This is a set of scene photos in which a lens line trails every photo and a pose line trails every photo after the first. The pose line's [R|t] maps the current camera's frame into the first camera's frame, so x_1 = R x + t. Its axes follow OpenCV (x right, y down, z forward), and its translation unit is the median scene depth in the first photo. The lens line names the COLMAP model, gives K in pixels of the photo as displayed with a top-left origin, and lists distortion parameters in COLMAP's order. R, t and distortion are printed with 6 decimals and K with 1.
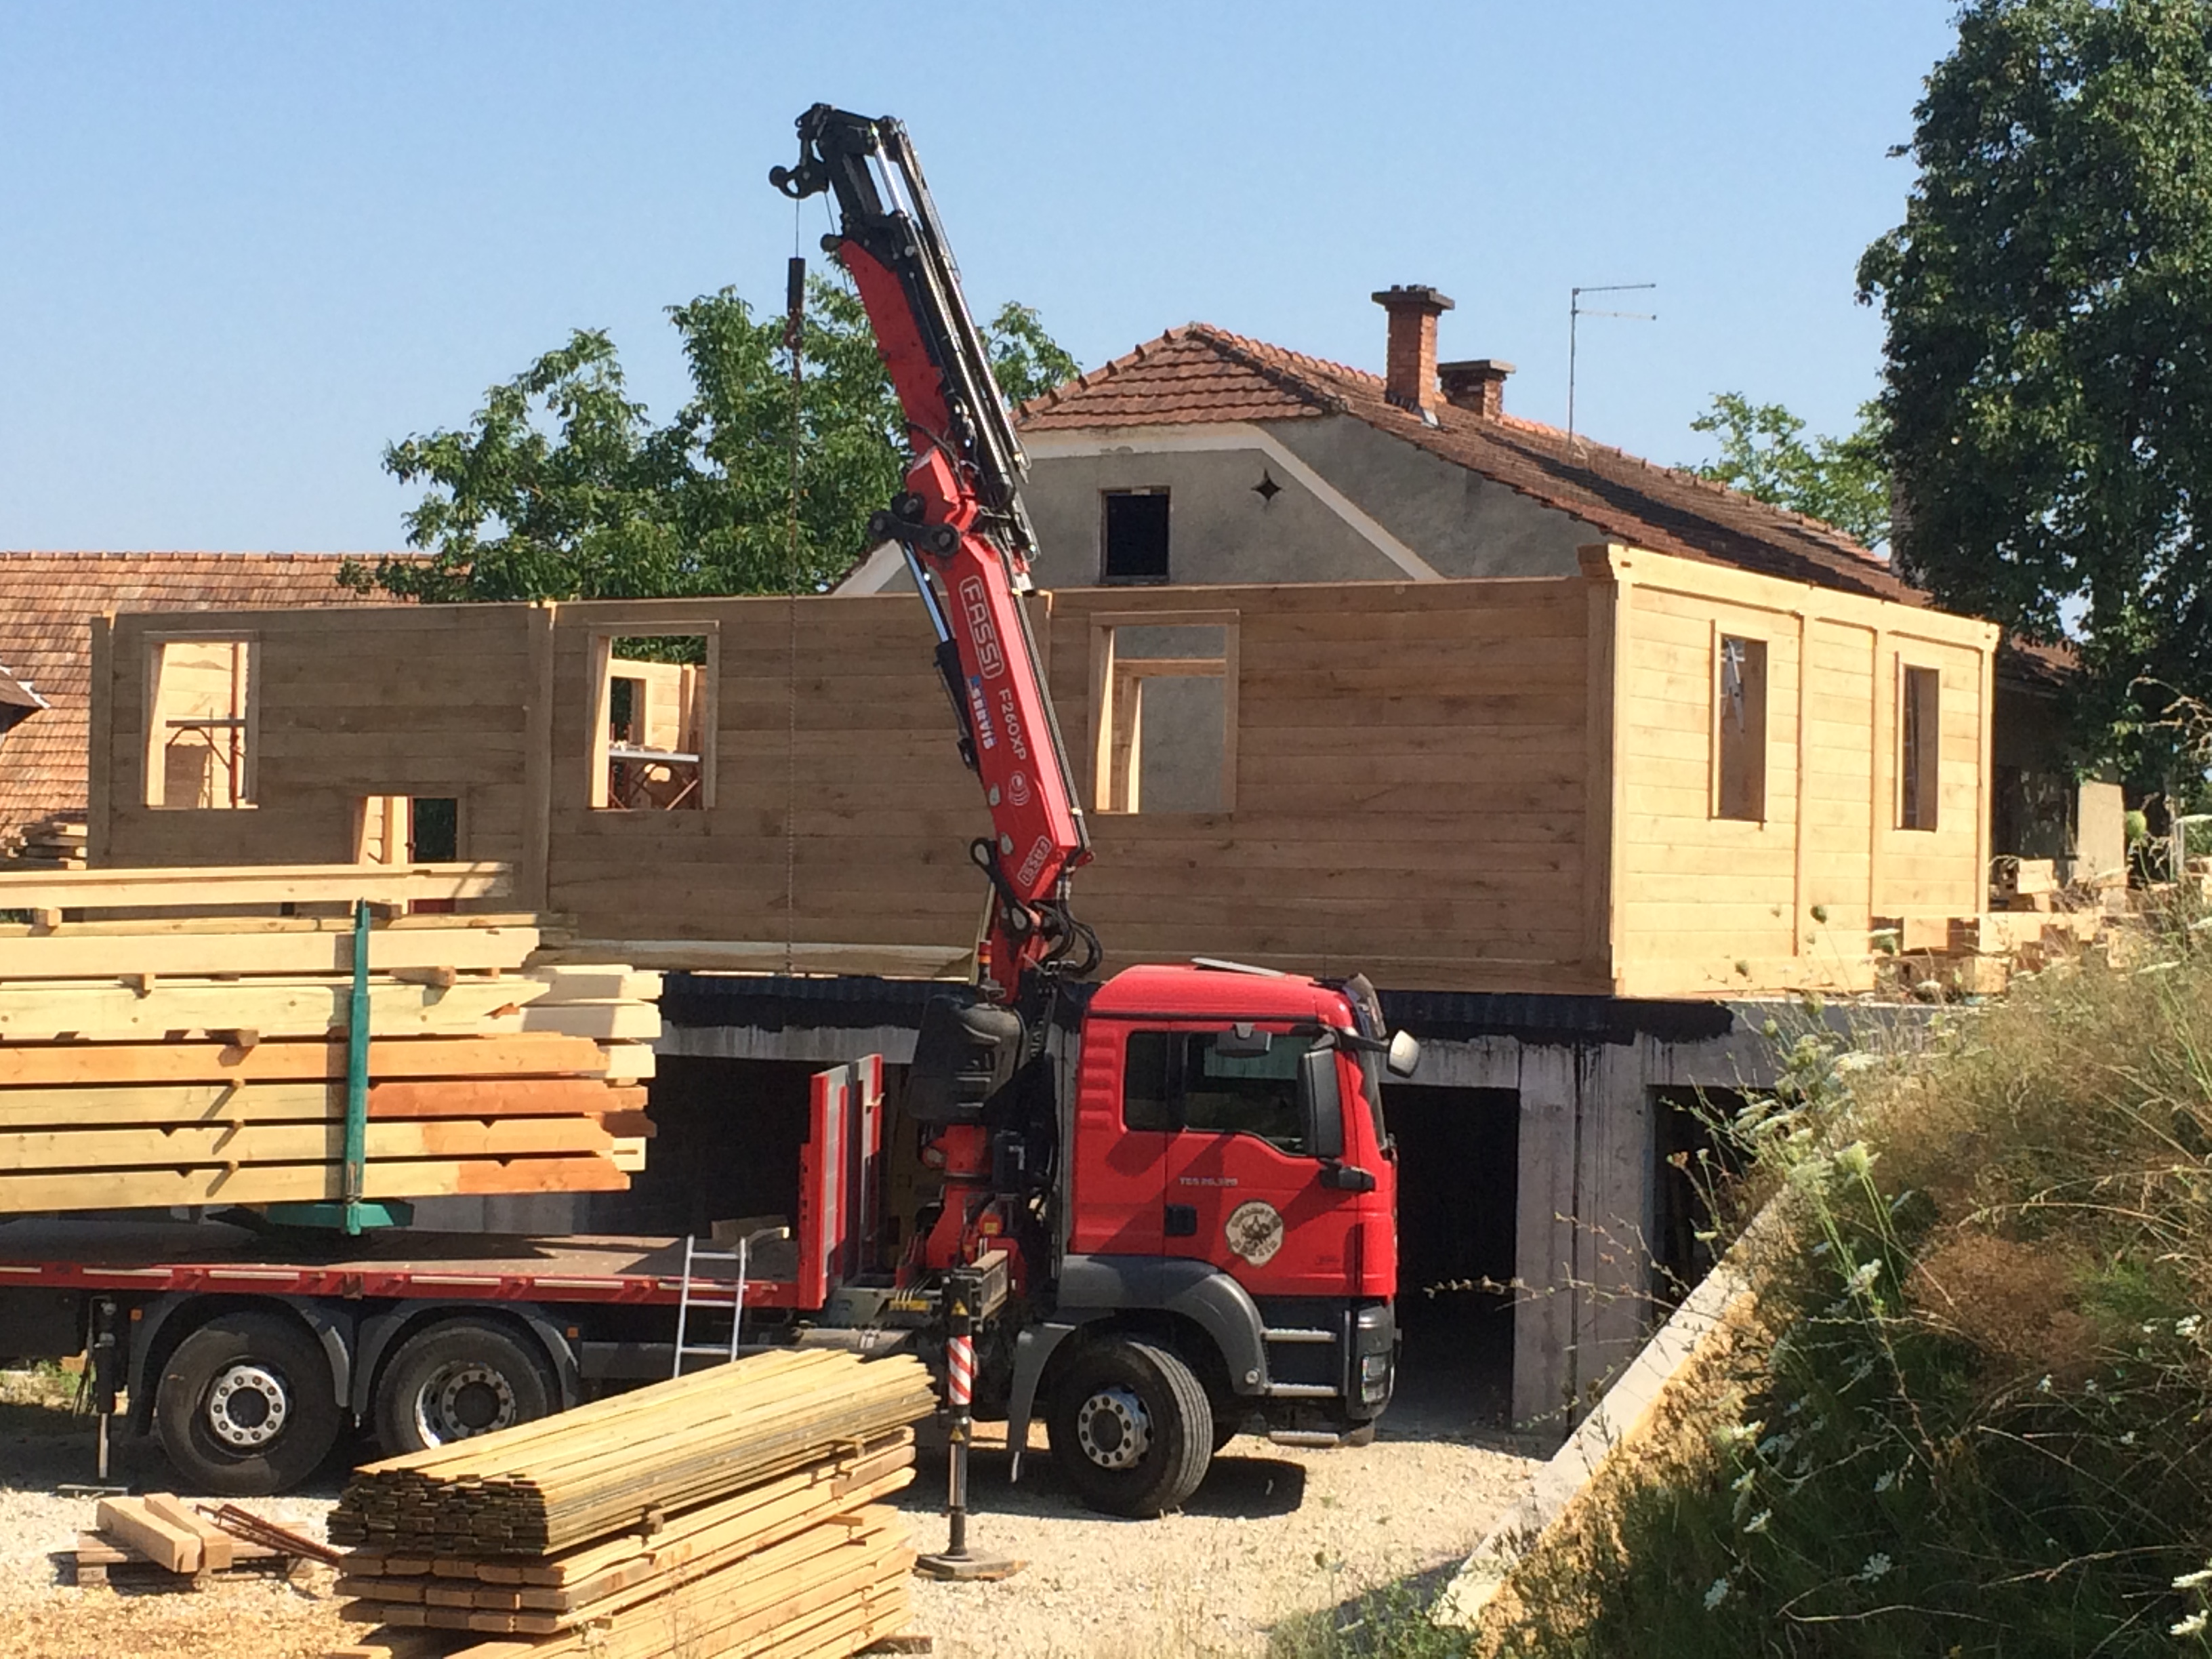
lens RADIAL K [[4212.6, 0, 1104.0], [0, 4212.6, 828.2], [0, 0, 1]] dist [0.102017, 0.000000]
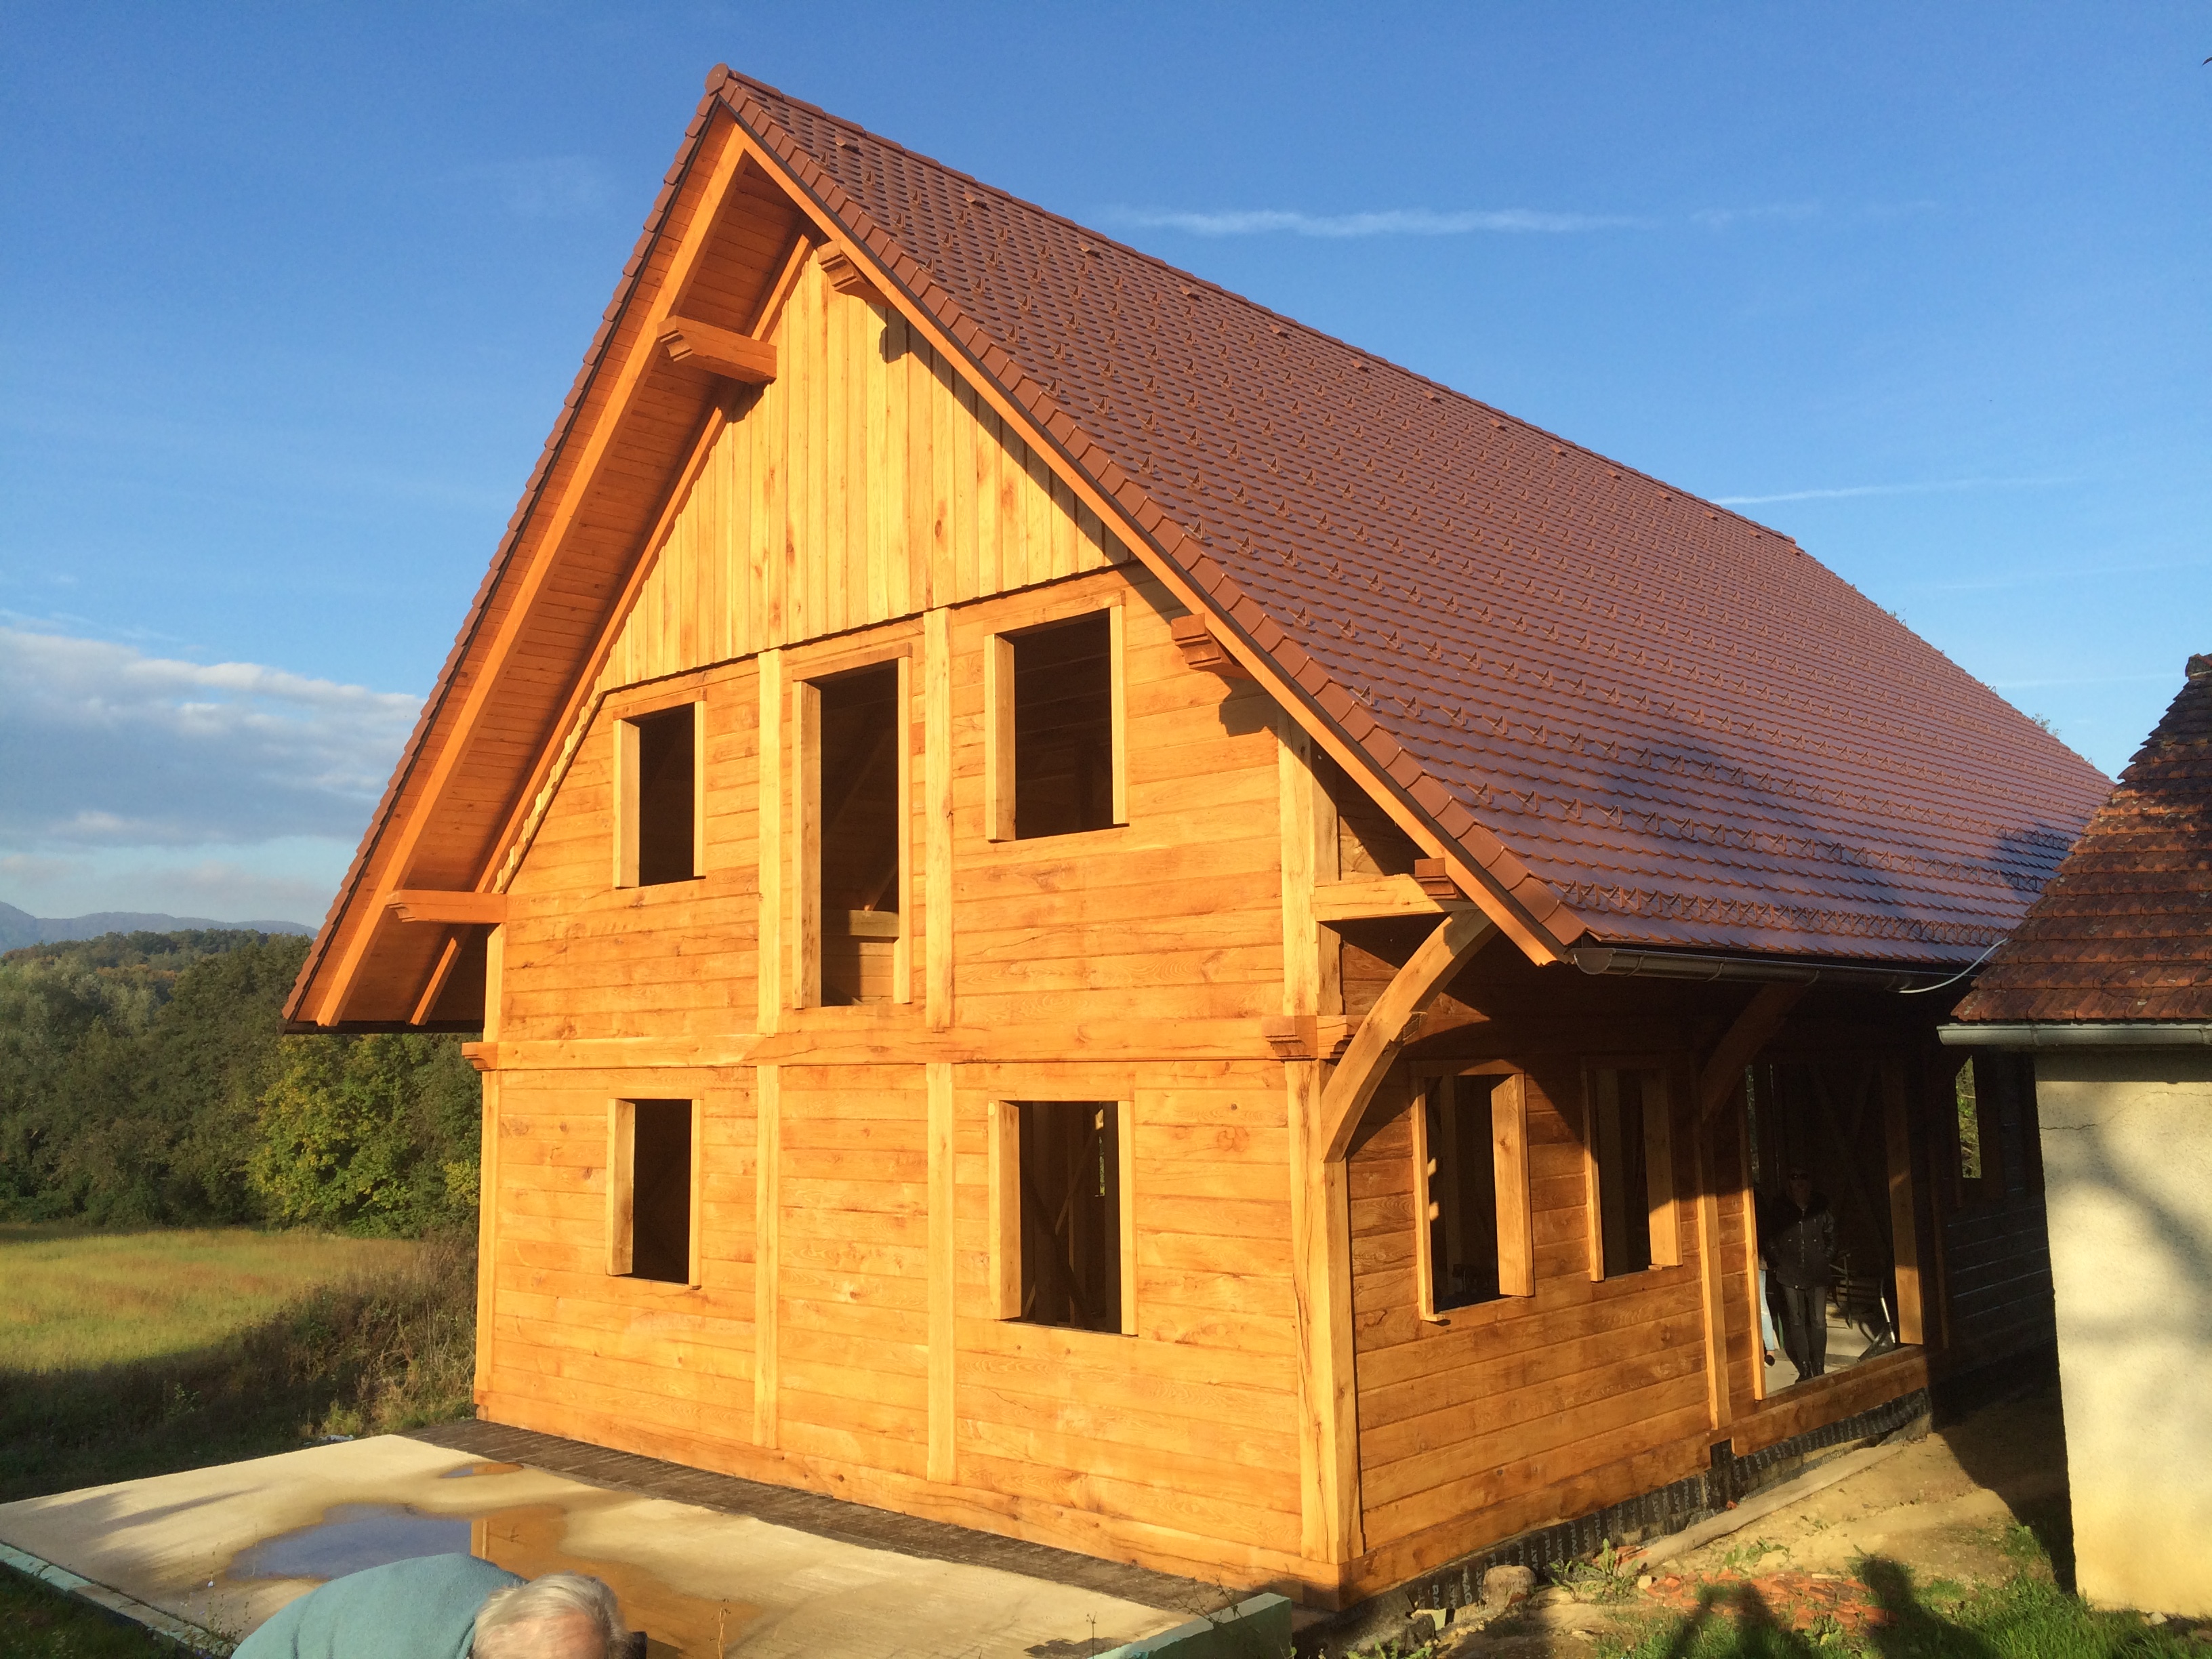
lens RADIAL K [[1896.9, 0, 1092.6], [0, 1896.9, 822.9], [0, 0, 1]] dist [0.058727, -0.038322]
pose [[-0.252559, -0.123242, -0.959701, 0.664390], [0.028352, 0.990487, -0.134657, -0.053383], [0.967166, -0.061218, -0.246662, 1.404938]]
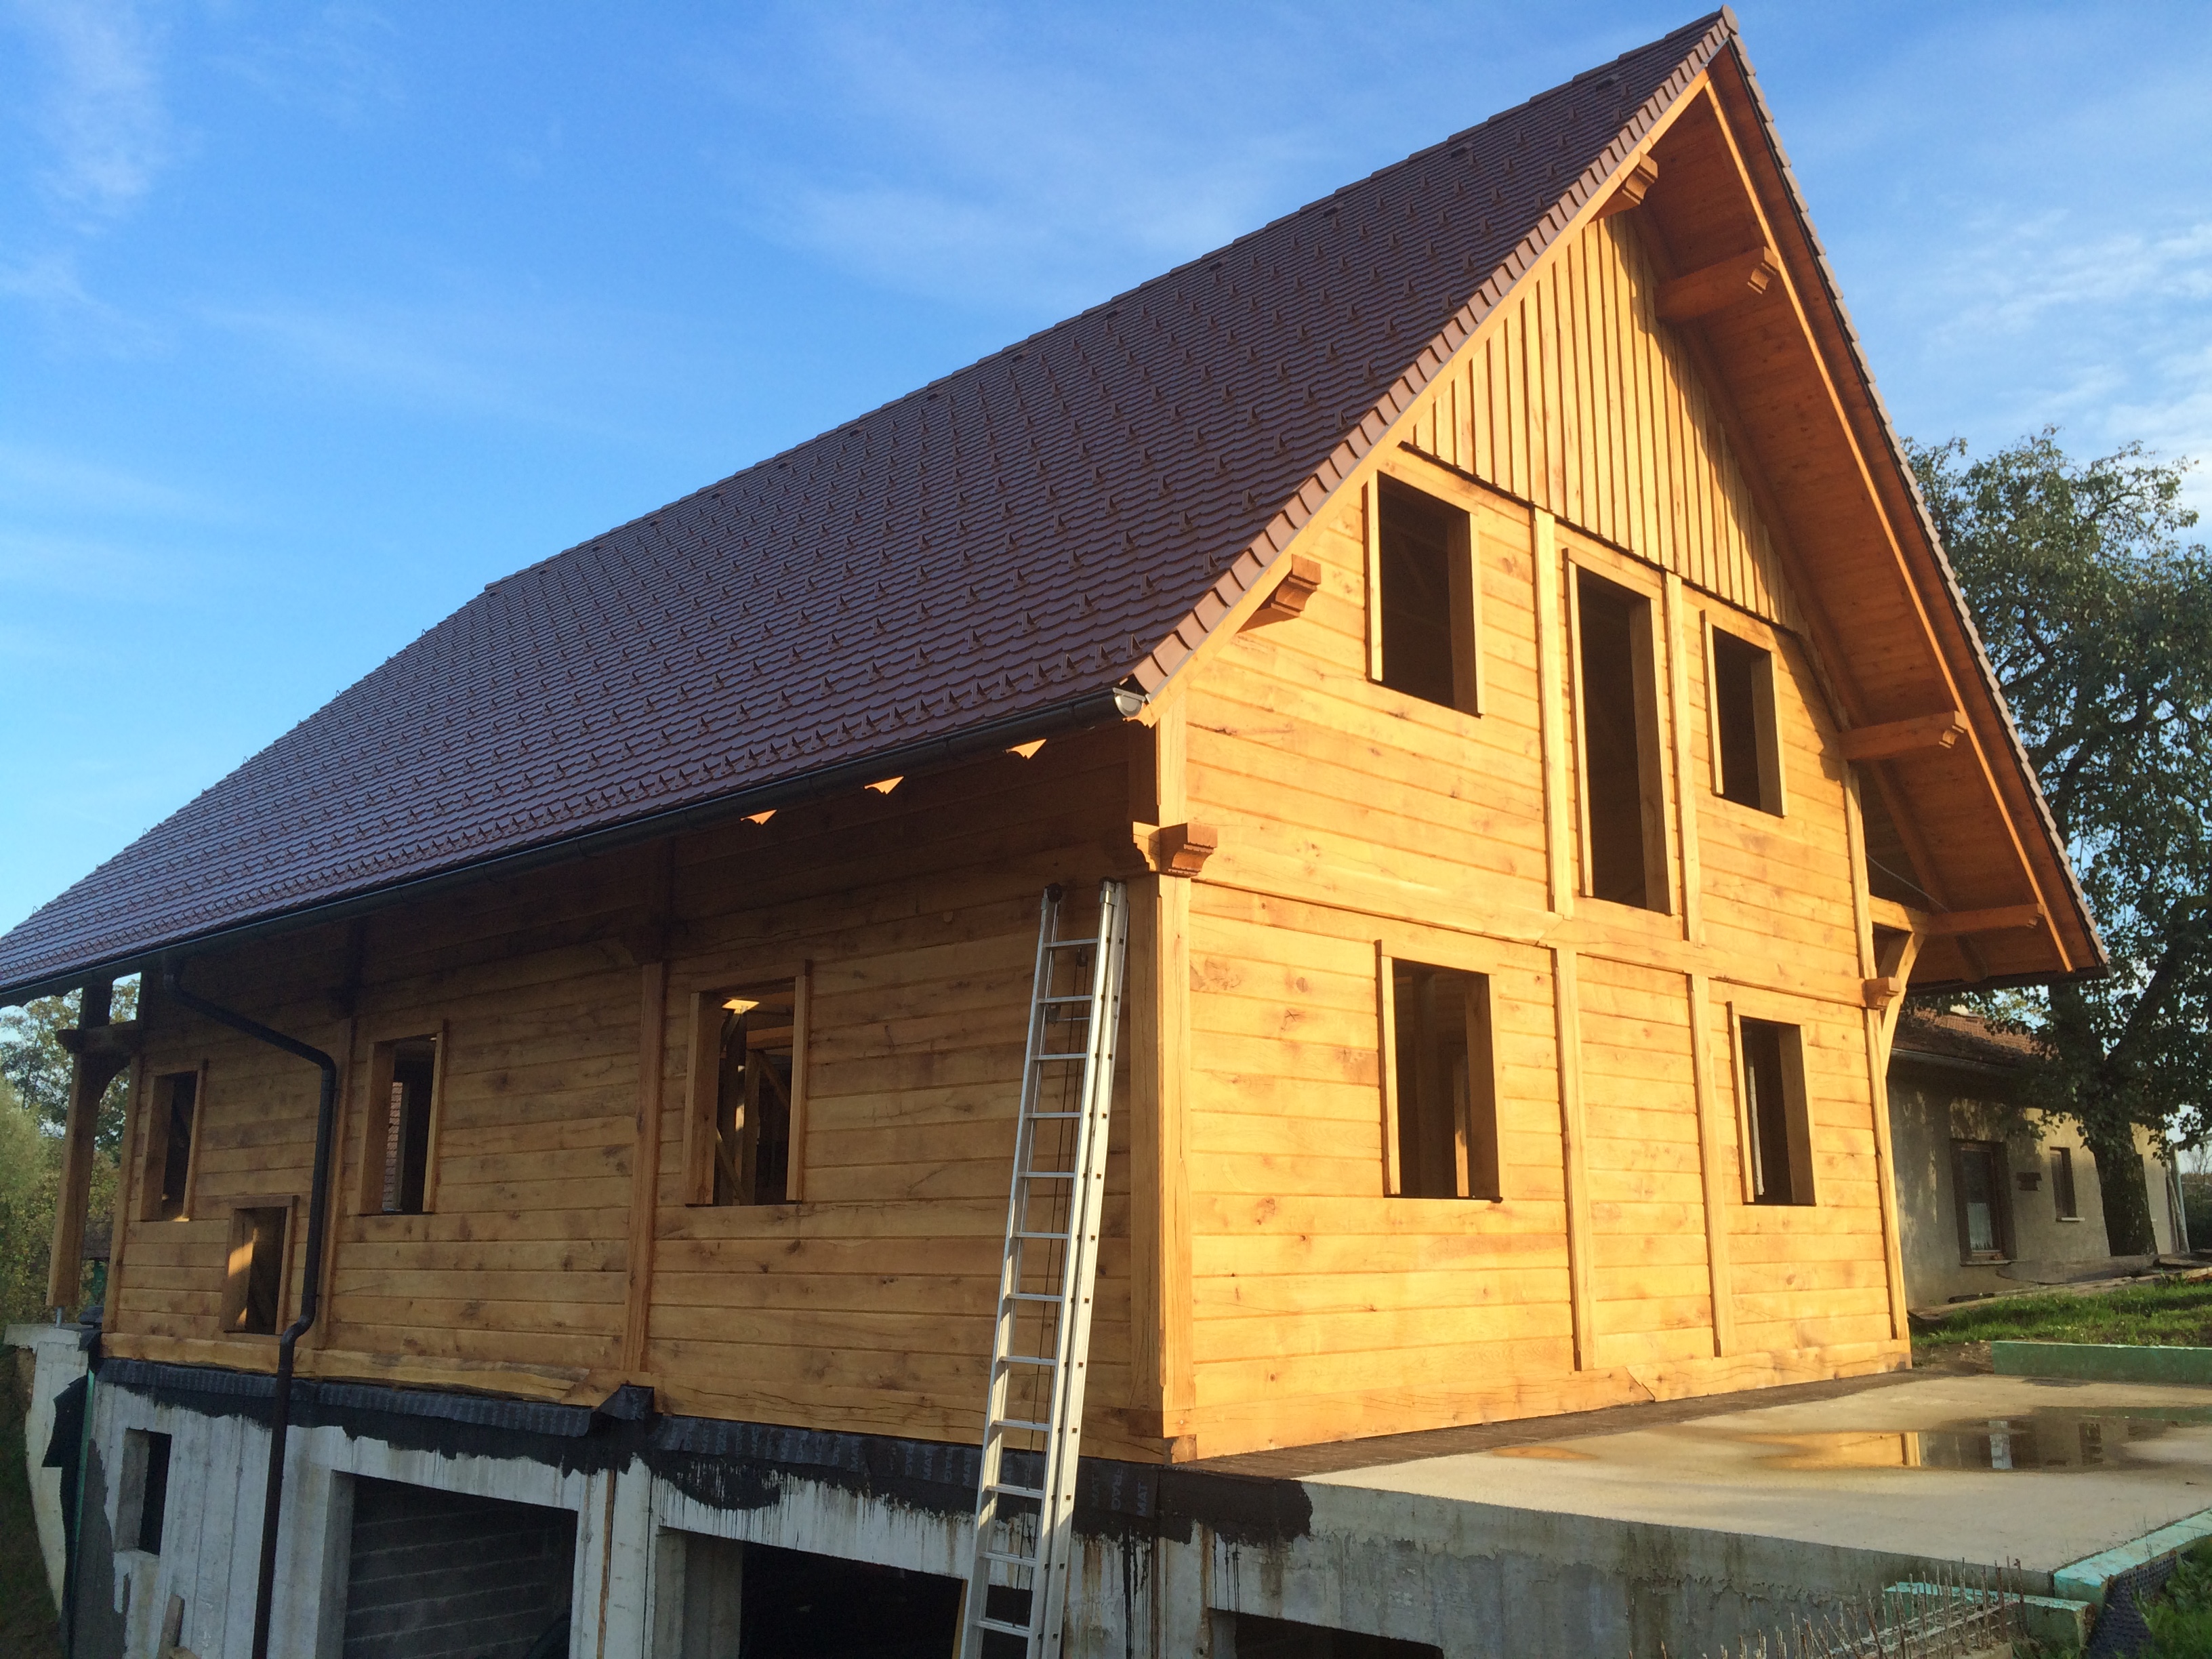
lens RADIAL K [[1896.9, 0, 1103.1], [0, 1896.9, 824.9], [0, 0, 1]] dist [0.058727, -0.038322]
pose [[0.962200, -0.075668, -0.261622, 0.214446], [0.022707, 0.979572, -0.199806, -0.000682], [0.271397, 0.186313, 0.944262, 0.730423]]
